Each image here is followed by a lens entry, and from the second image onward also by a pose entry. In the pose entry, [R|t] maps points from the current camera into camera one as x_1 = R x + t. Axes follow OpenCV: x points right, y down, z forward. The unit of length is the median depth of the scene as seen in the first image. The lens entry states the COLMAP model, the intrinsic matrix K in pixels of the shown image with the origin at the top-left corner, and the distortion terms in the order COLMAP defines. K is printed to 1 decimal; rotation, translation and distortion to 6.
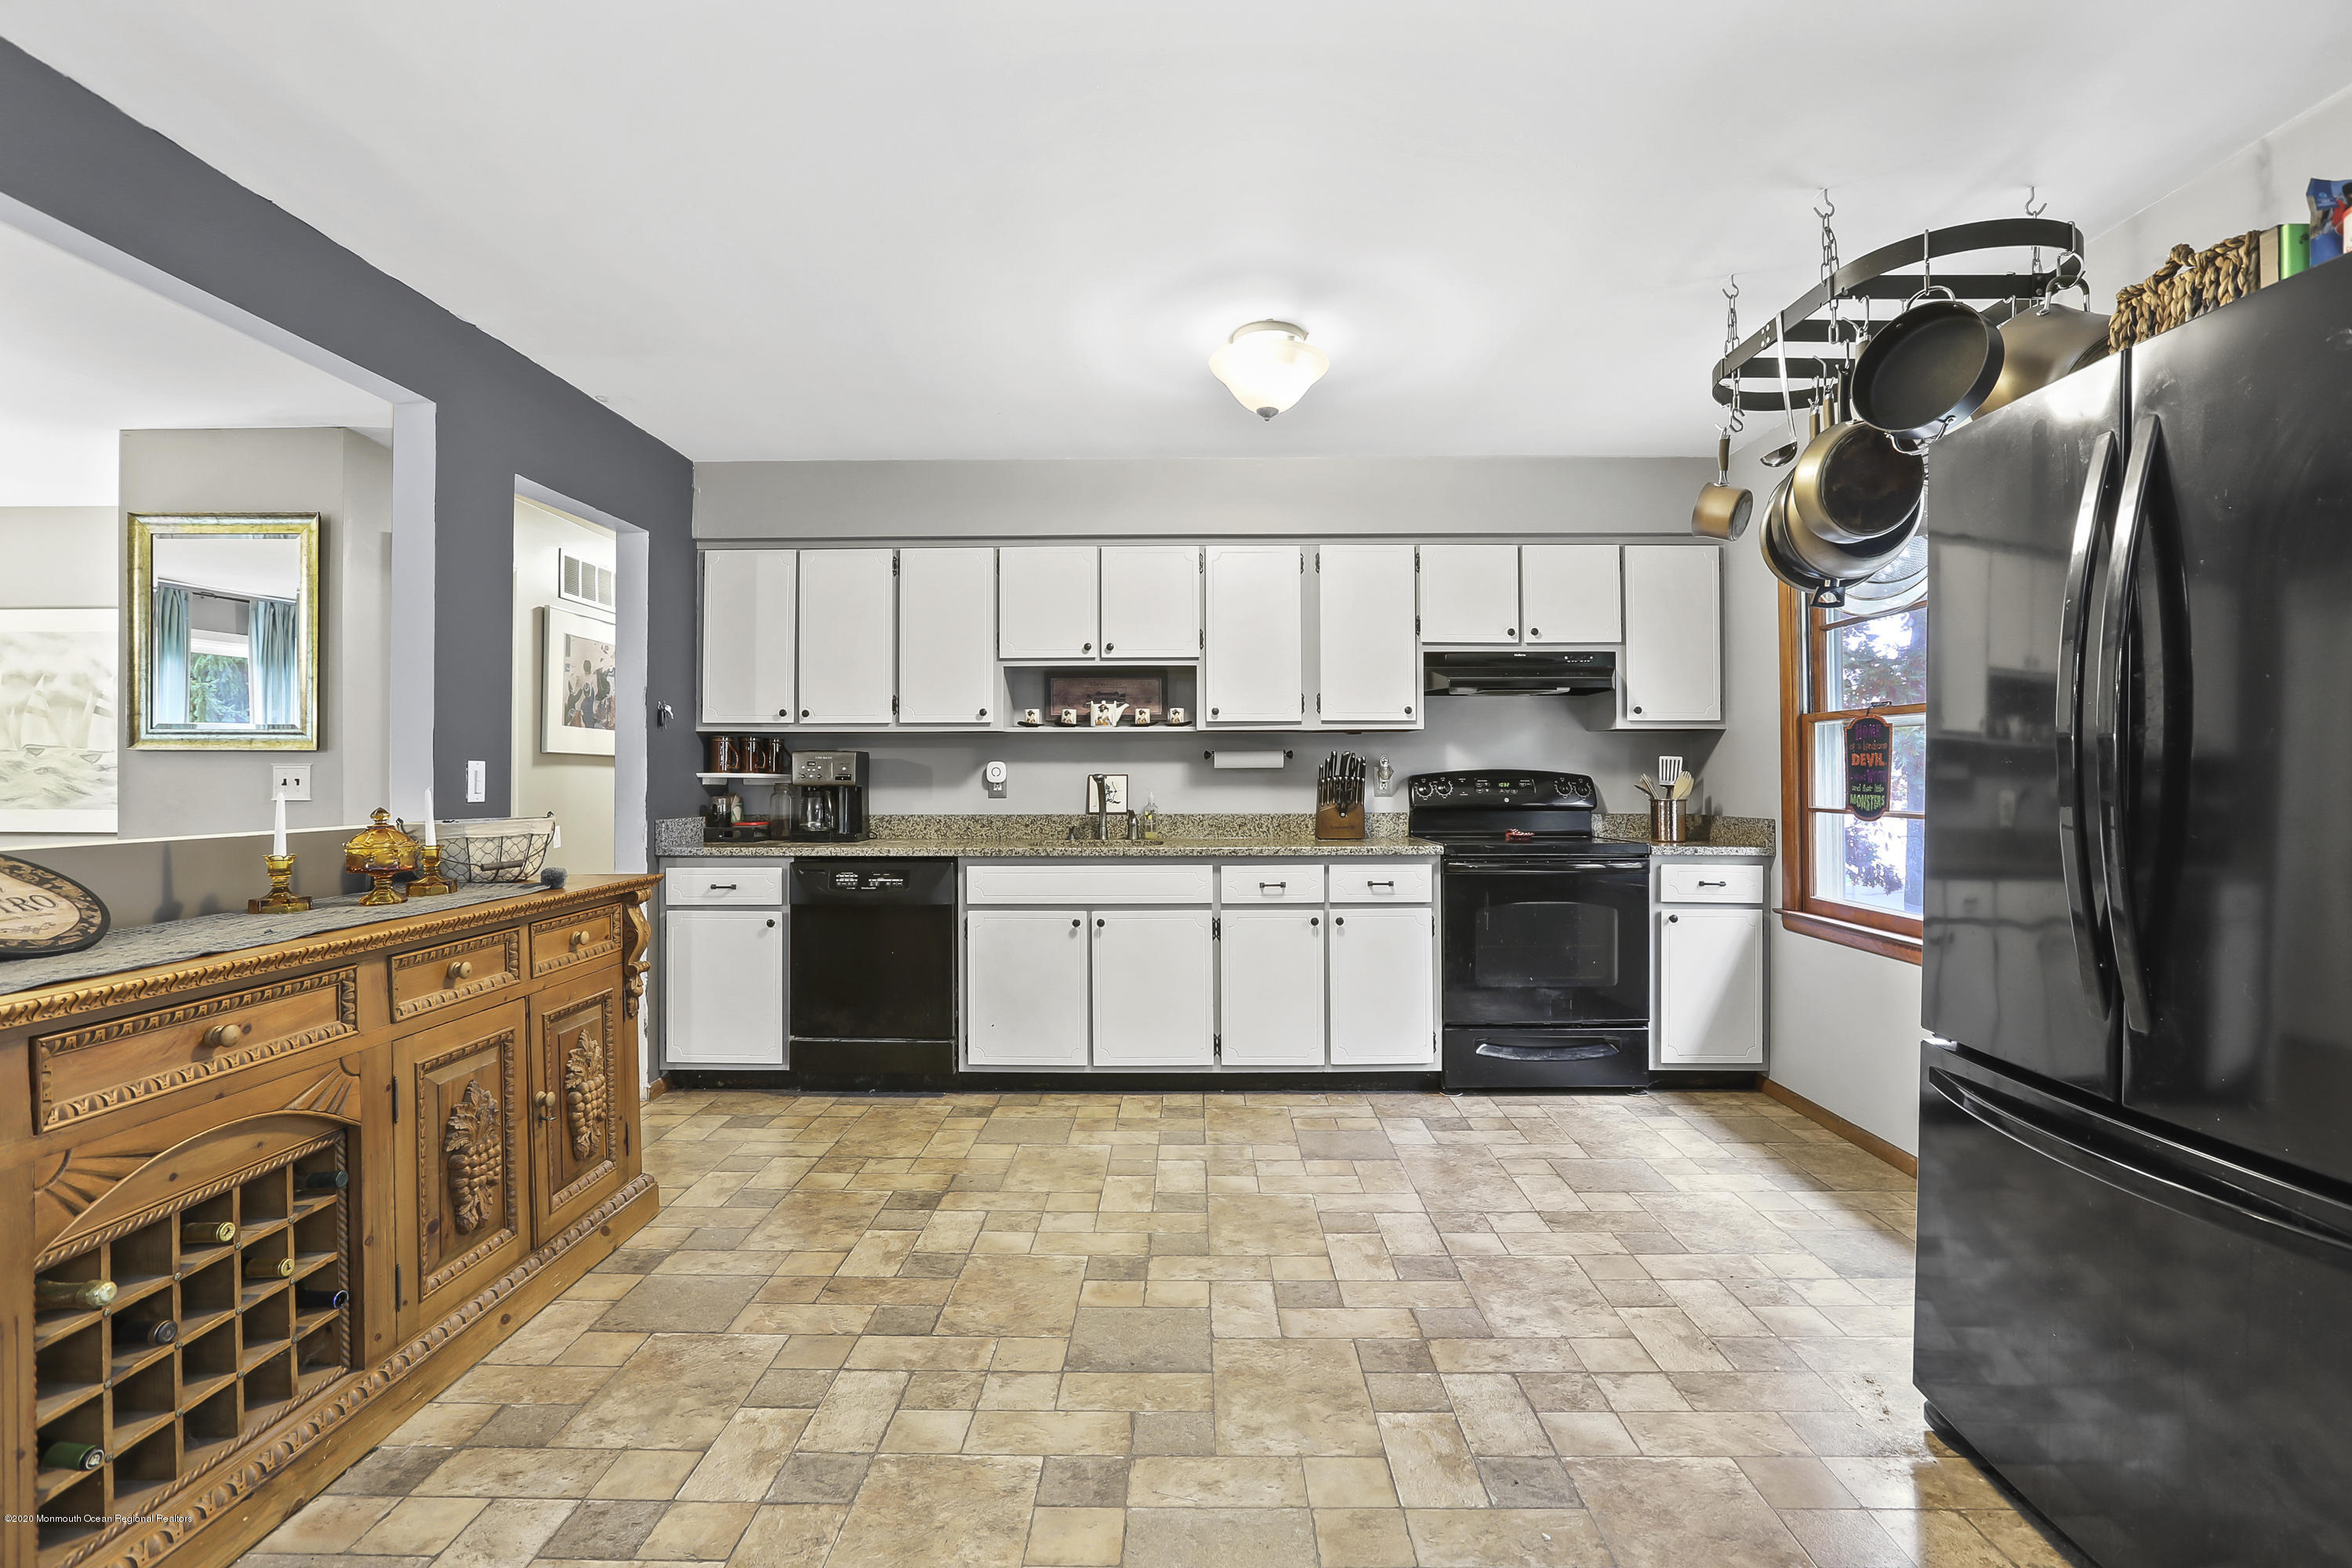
lens RADIAL K [[1080.0, 0, 1187.0], [0, 1080.0, 765.4], [0, 0, 1]] dist [-0.029480, 0.011553]
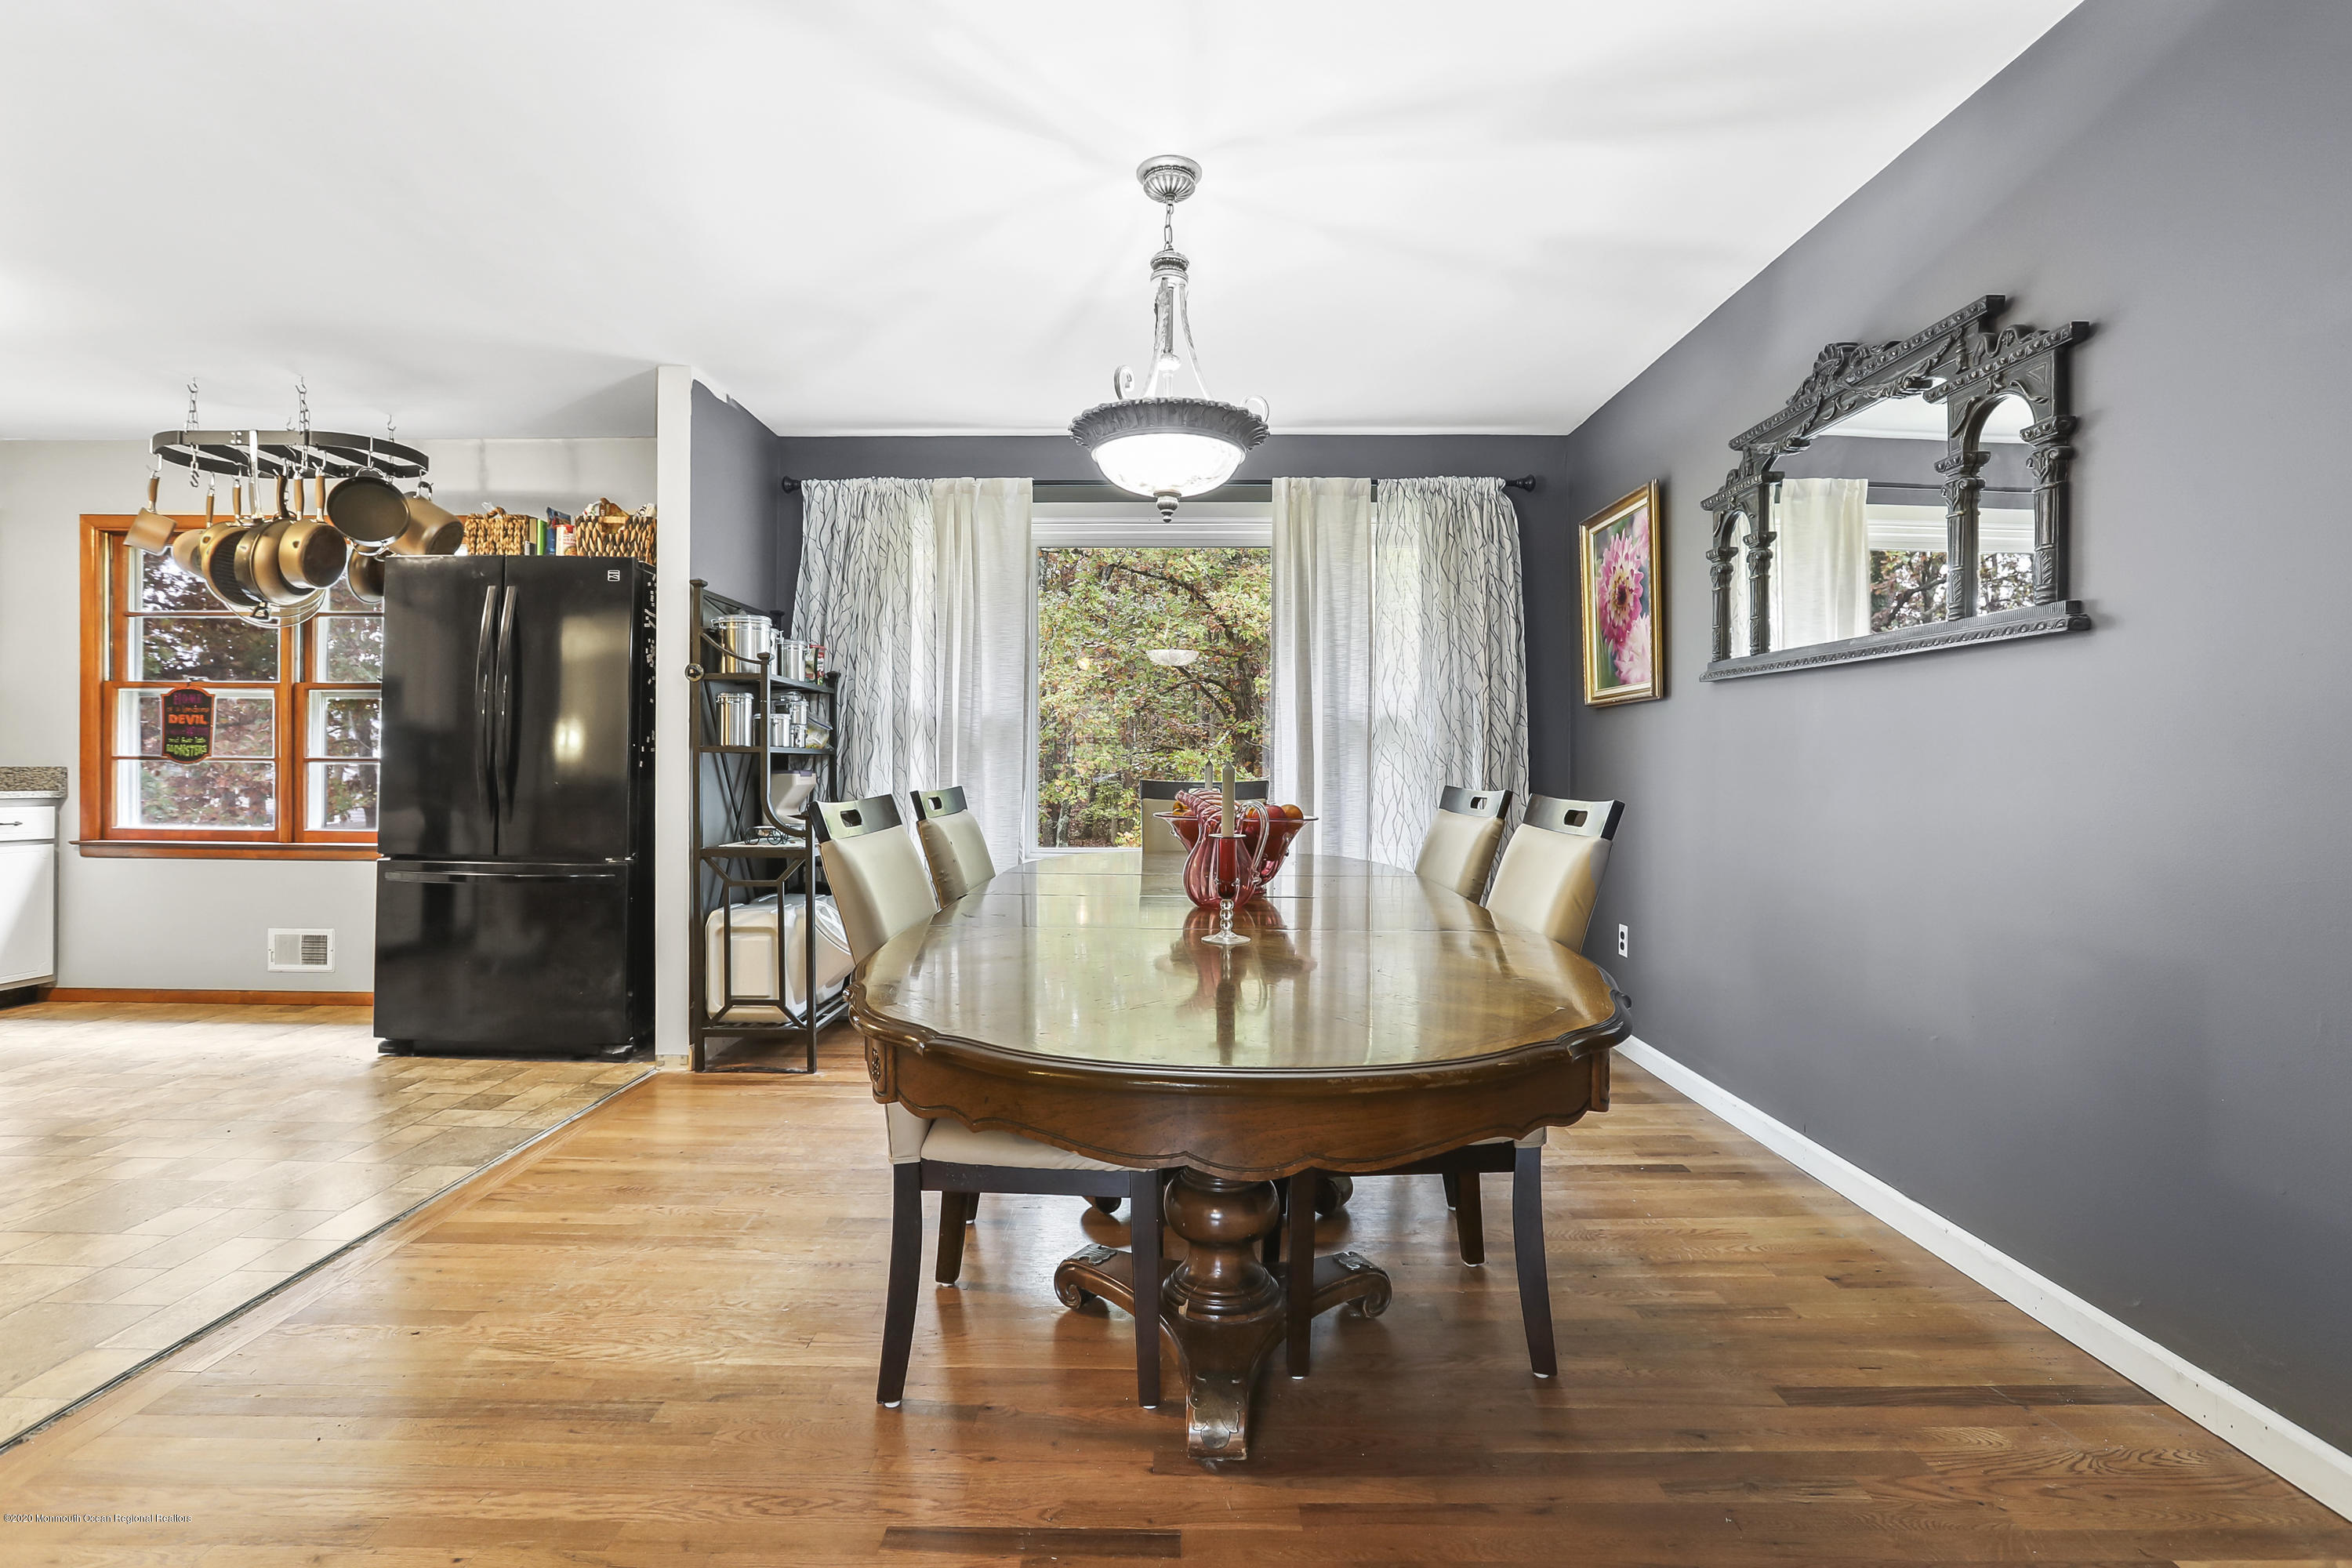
lens RADIAL K [[1080.0, 0, 1149.1], [0, 1080.0, 767.8], [0, 0, 1]] dist [-0.029480, 0.011553]
pose [[0.004585, -0.002828, 0.999985, -0.620825], [-0.016368, 0.999862, 0.002902, 0.028405], [-0.999856, -0.016381, 0.004538, -0.205482]]
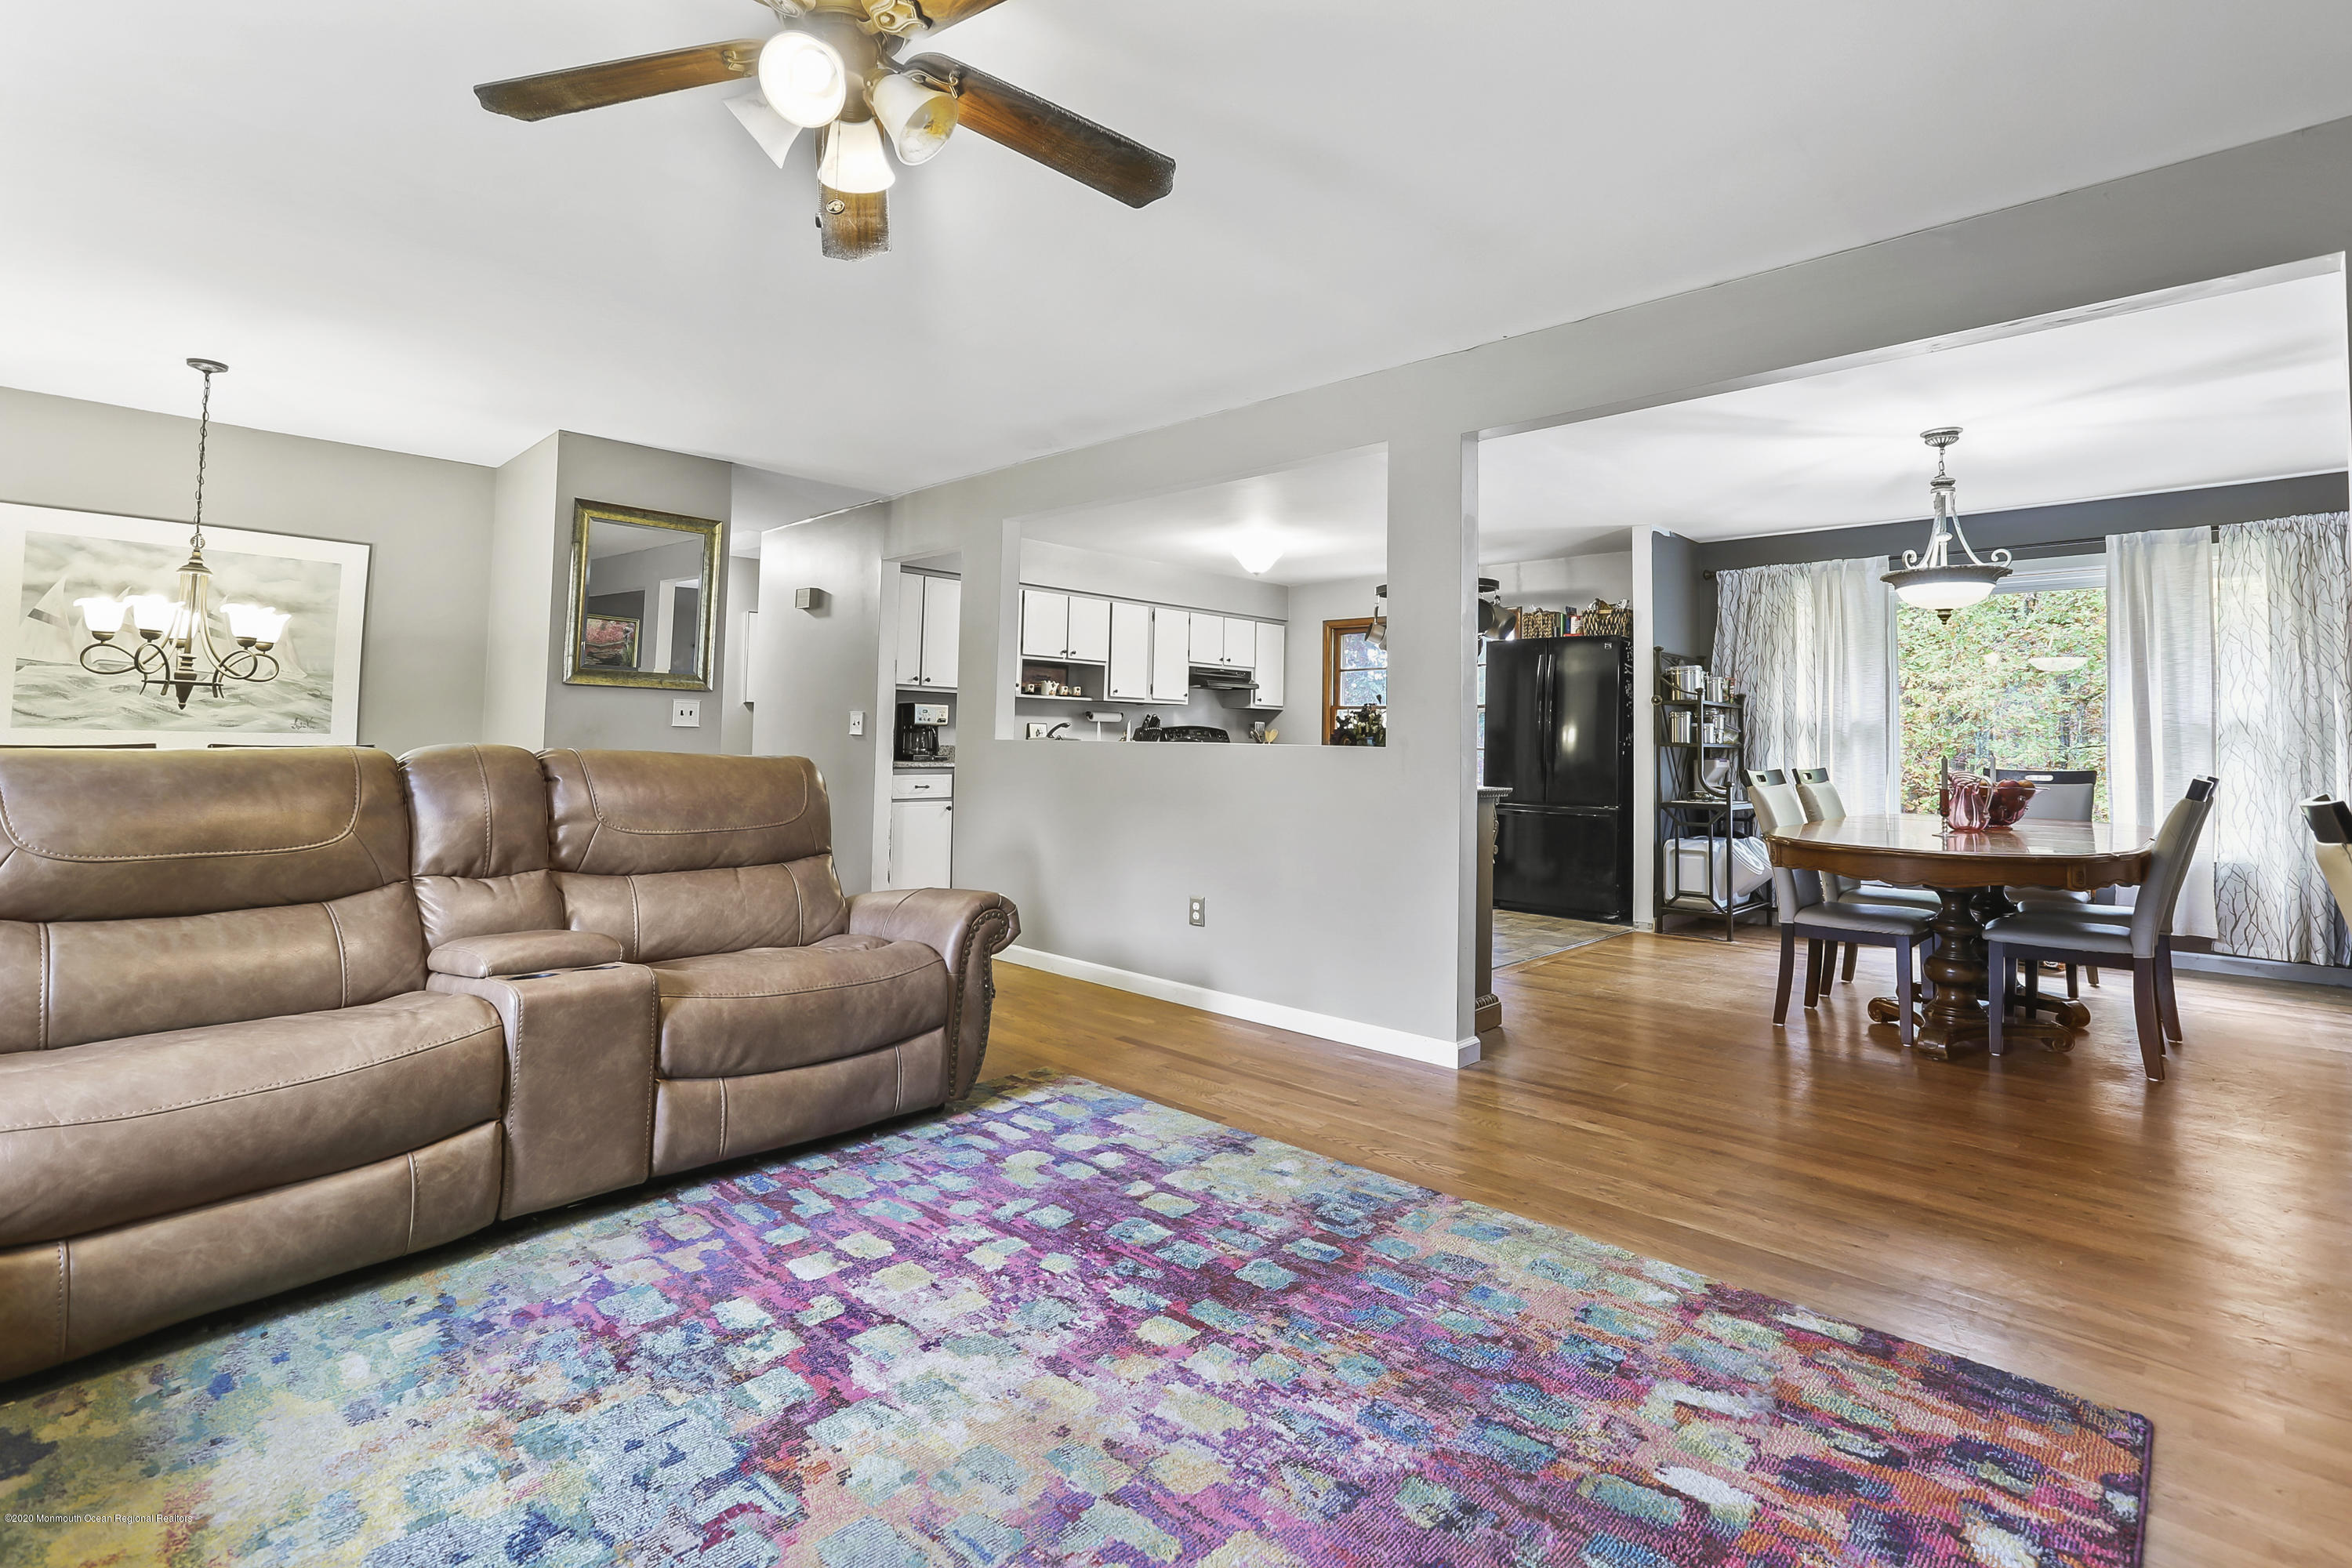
lens RADIAL K [[1080.0, 0, 1187.6], [0, 1080.0, 694.5], [0, 0, 1]] dist [-0.029480, 0.011553]
pose [[0.681435, 0.045766, 0.730447, -1.353301], [-0.025618, 0.998923, -0.038688, 0.026529], [-0.731430, 0.007651, 0.681873, -0.391762]]
